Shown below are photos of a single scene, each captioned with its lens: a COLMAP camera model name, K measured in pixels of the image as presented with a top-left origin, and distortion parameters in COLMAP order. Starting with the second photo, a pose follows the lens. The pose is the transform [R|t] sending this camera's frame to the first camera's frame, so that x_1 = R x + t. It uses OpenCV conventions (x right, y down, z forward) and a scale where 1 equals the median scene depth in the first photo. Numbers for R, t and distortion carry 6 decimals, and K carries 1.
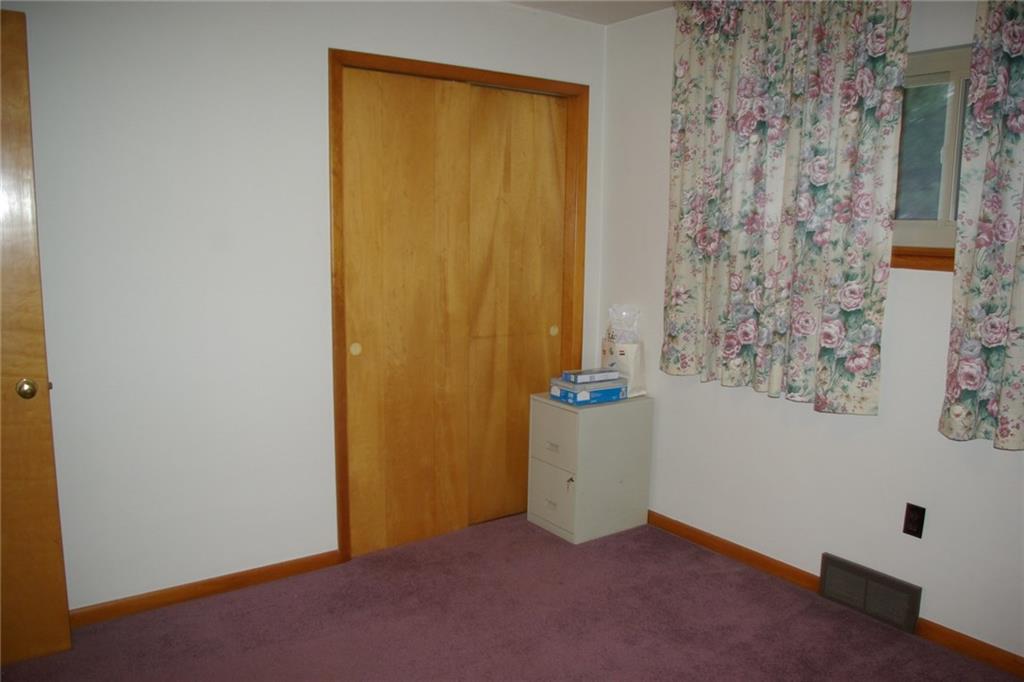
lens RADIAL K [[799.4, 0, 508.8], [0, 799.4, 339.0], [0, 0, 1]] dist [-0.054135, 0.000792]
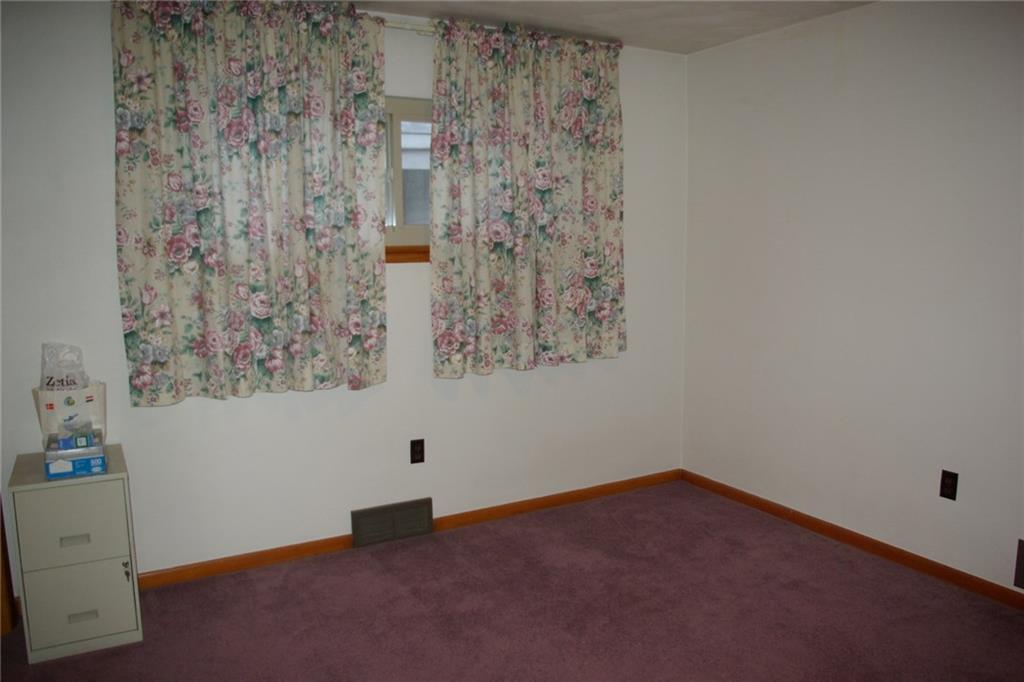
lens RADIAL K [[799.4, 0, 509.6], [0, 799.4, 343.7], [0, 0, 1]] dist [-0.054135, 0.000792]
pose [[0.132014, -0.150578, 0.979744, -0.751902], [0.158008, 0.978953, 0.129166, -0.095882], [-0.978573, 0.137756, 0.153028, 0.611094]]
